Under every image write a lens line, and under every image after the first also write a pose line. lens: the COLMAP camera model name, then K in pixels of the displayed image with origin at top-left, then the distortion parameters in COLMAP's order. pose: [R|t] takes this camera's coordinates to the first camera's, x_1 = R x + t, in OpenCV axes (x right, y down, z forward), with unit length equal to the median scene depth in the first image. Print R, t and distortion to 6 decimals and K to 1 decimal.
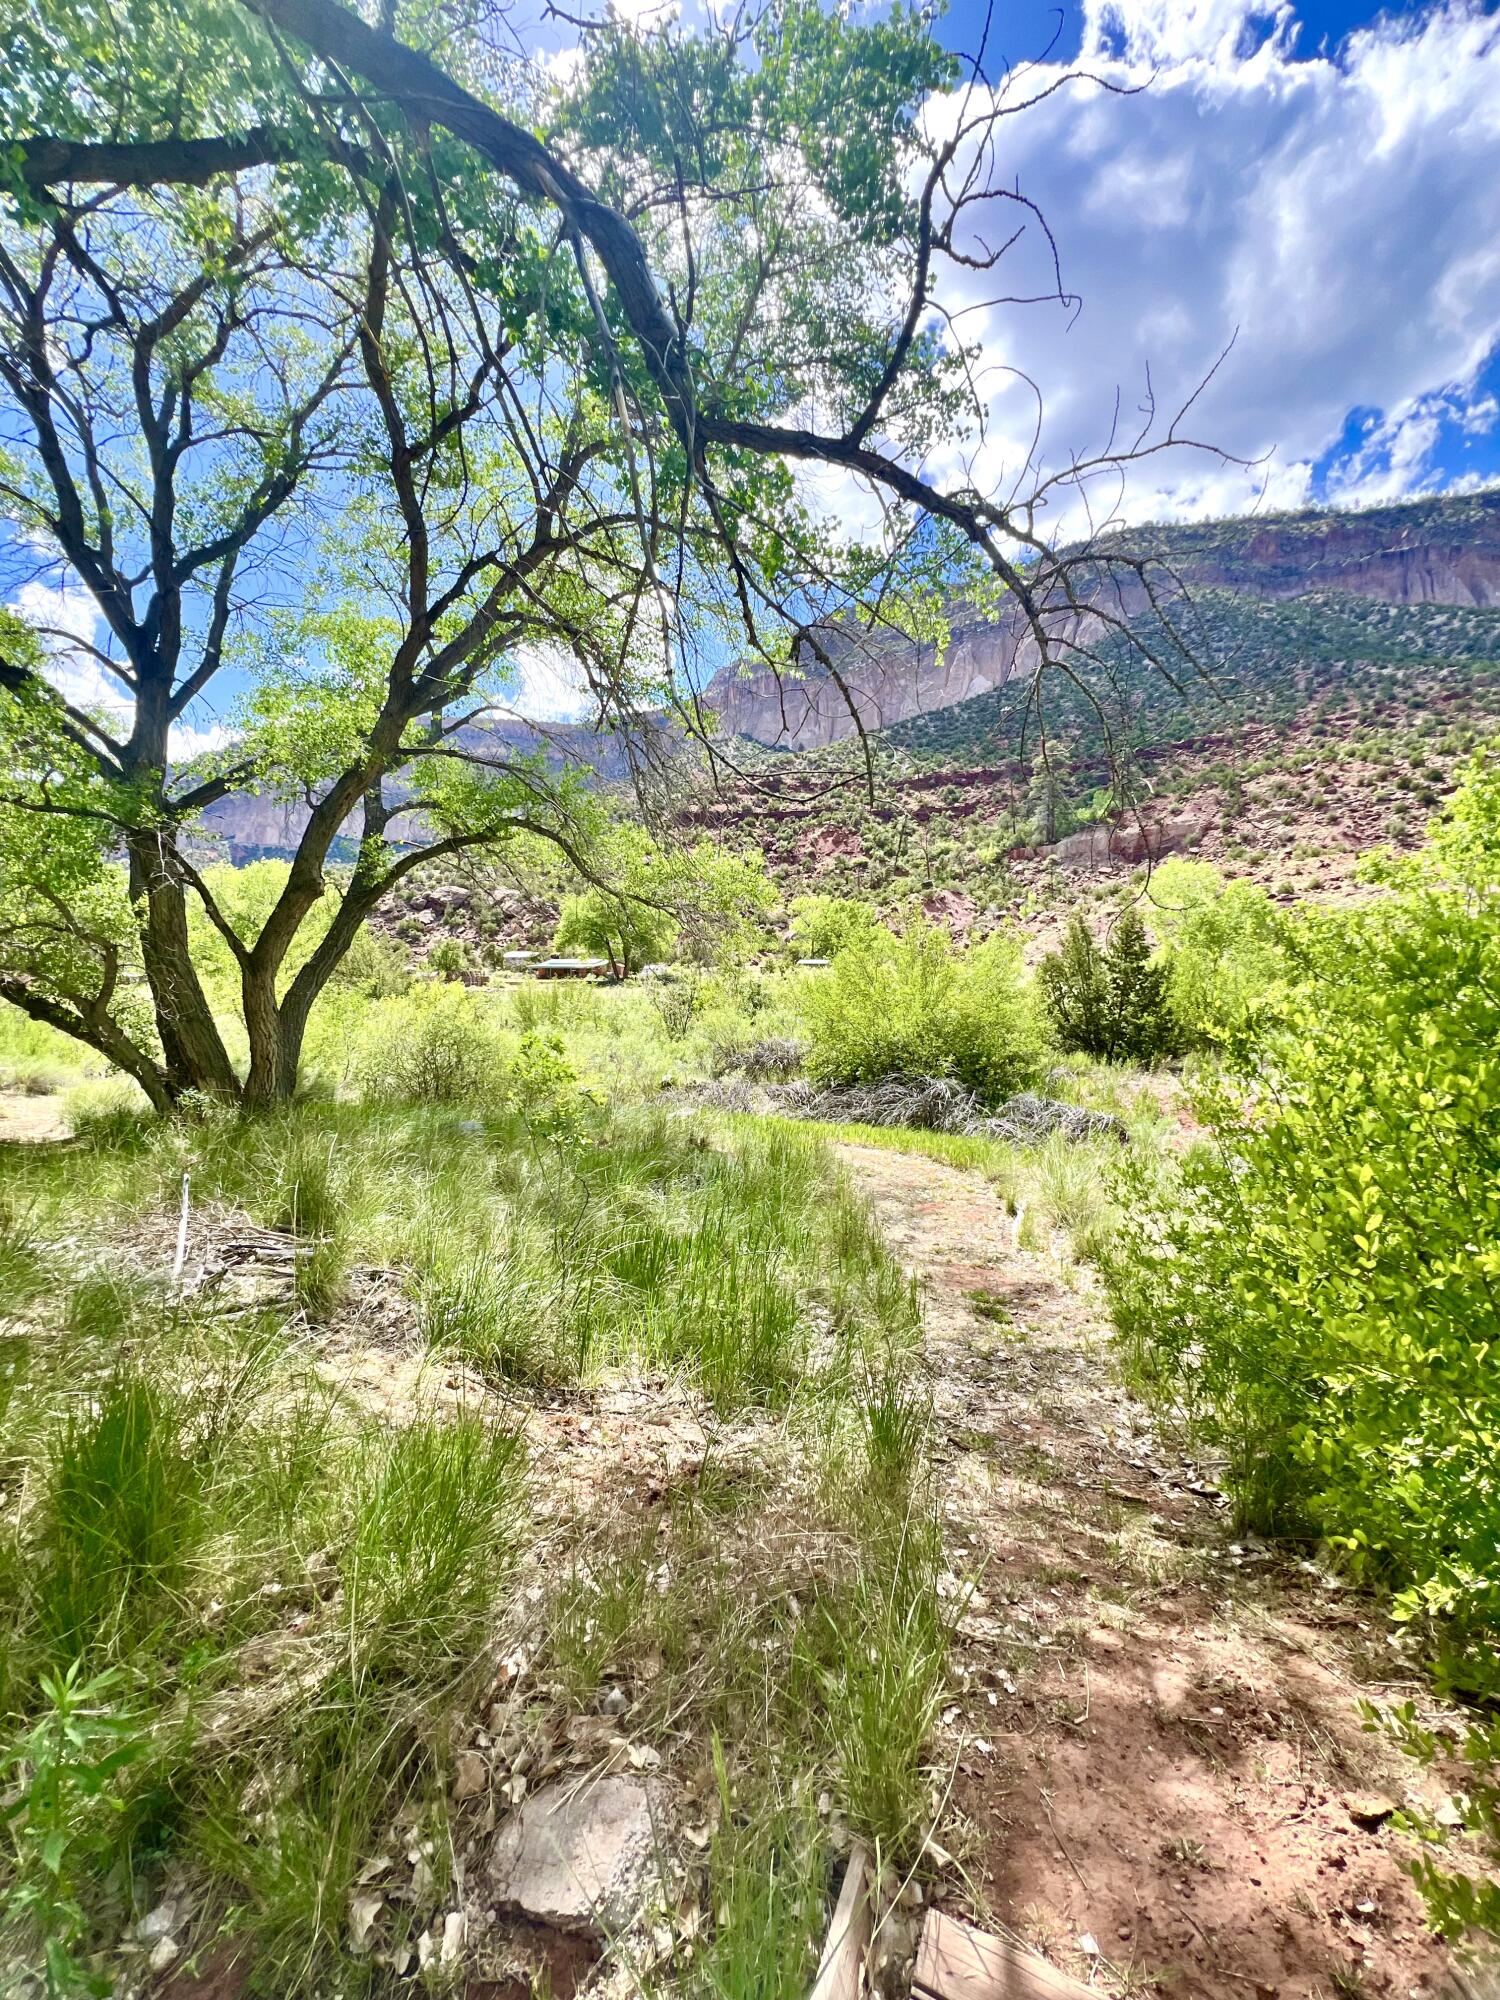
lens RADIAL K [[800.9, 0, 752.2], [0, 800.9, 995.6], [0, 0, 1]] dist [-0.002366, 0.000243]
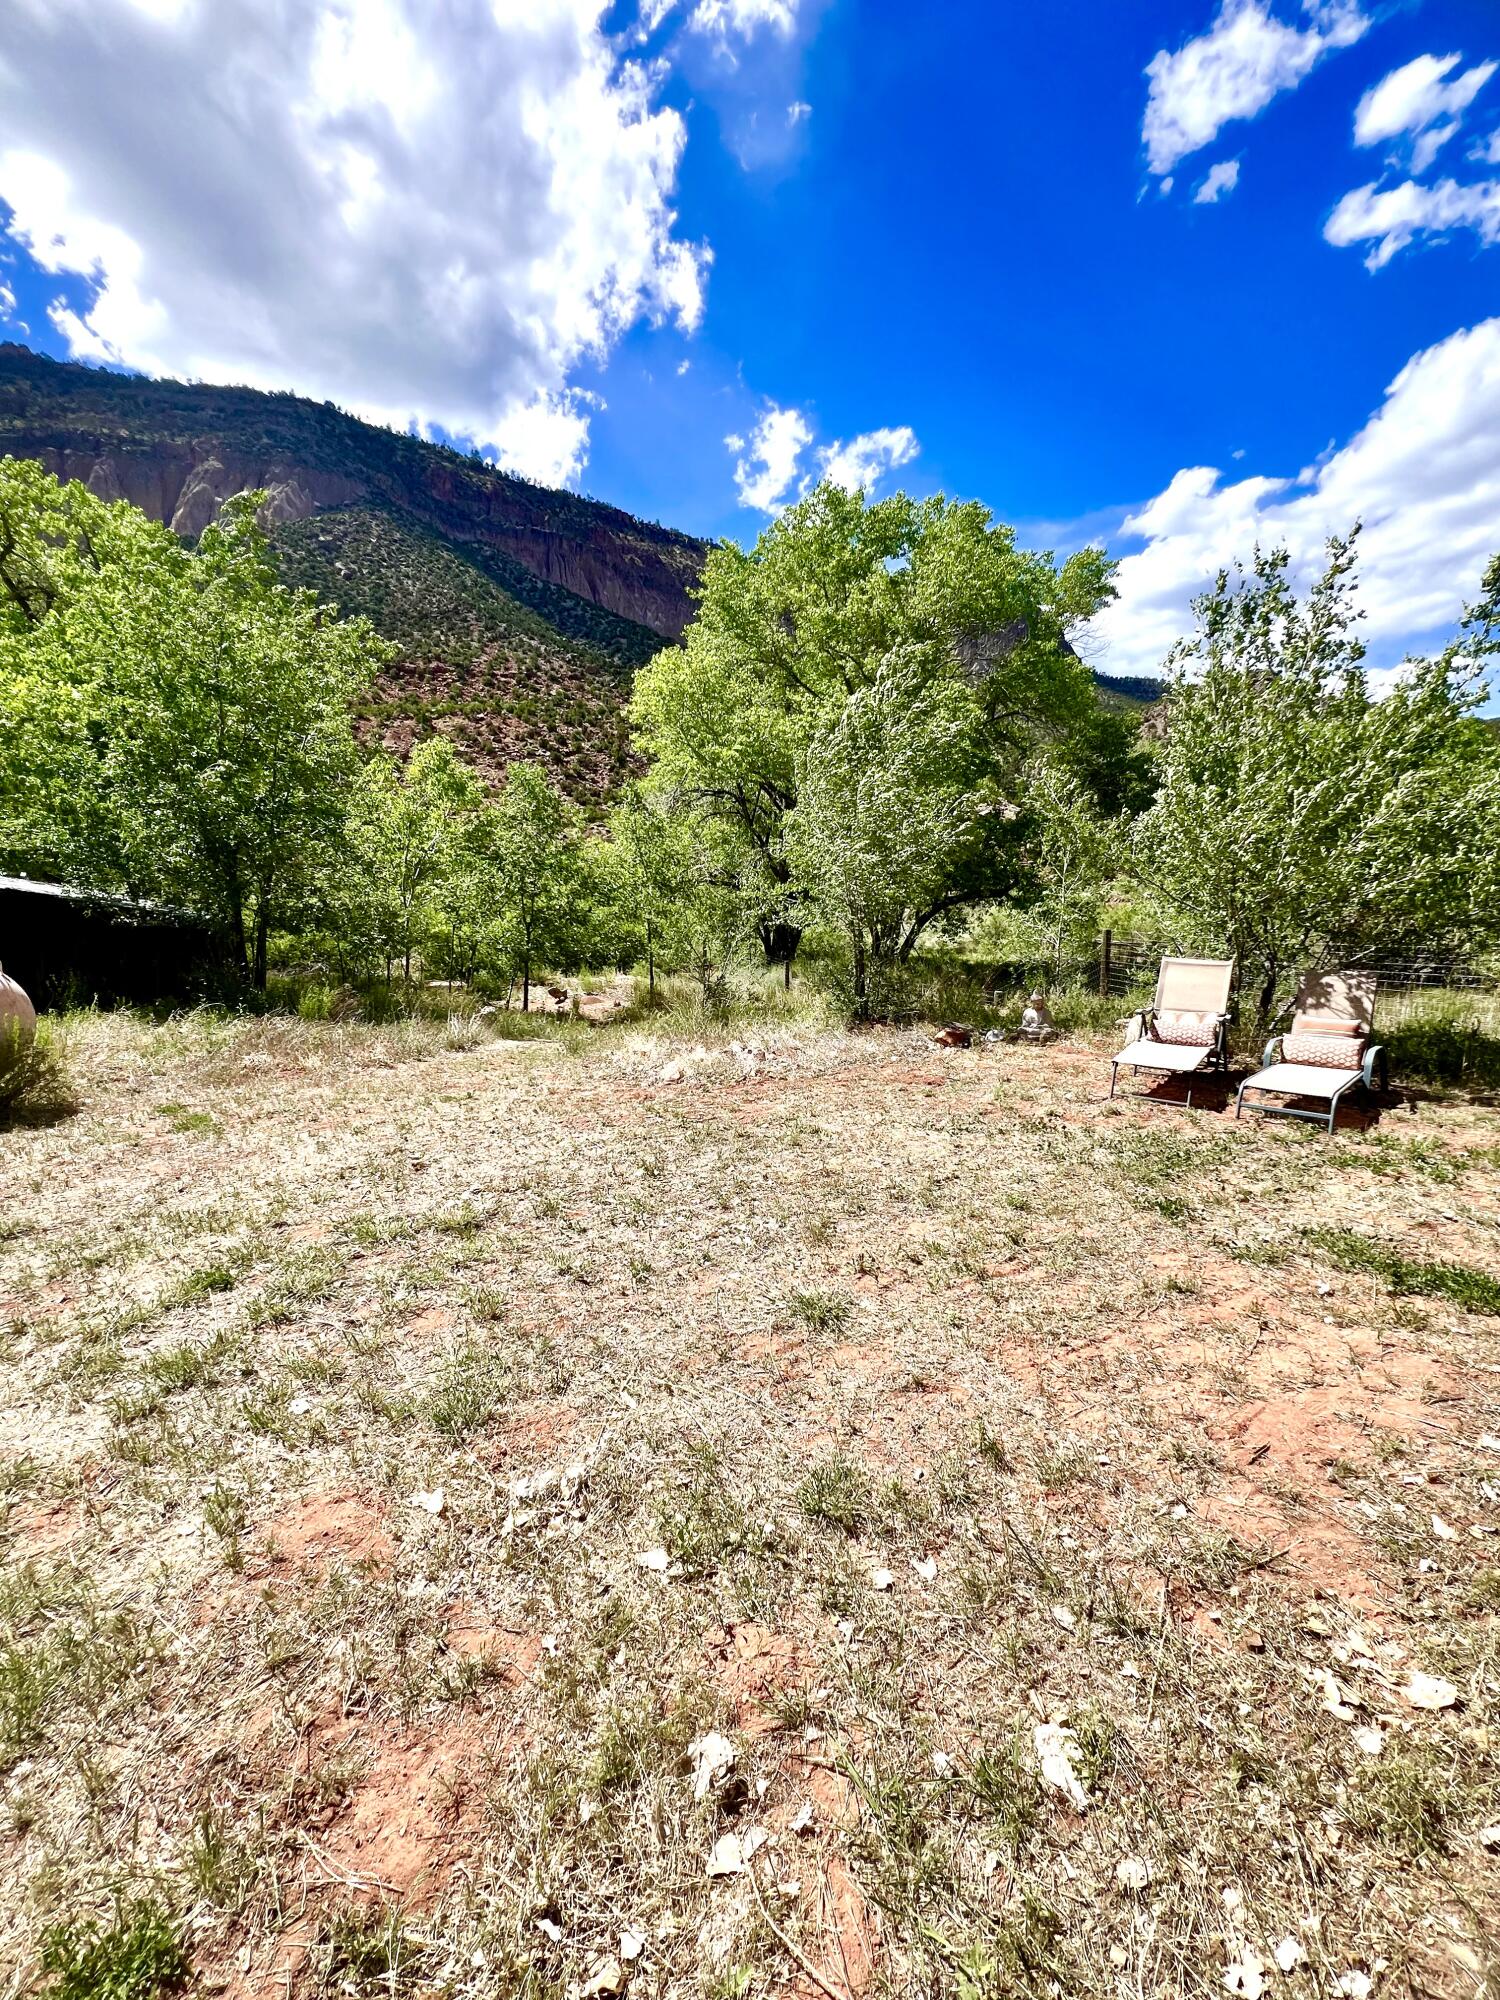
lens RADIAL K [[800.9, 0, 746.4], [0, 800.9, 996.0], [0, 0, 1]] dist [-0.002366, 0.000243]
pose [[0.612463, -0.093323, 0.784971, -0.058615], [-0.001901, 0.992830, 0.119519, -0.005318], [-0.790497, -0.074693, 0.607894, -0.097653]]
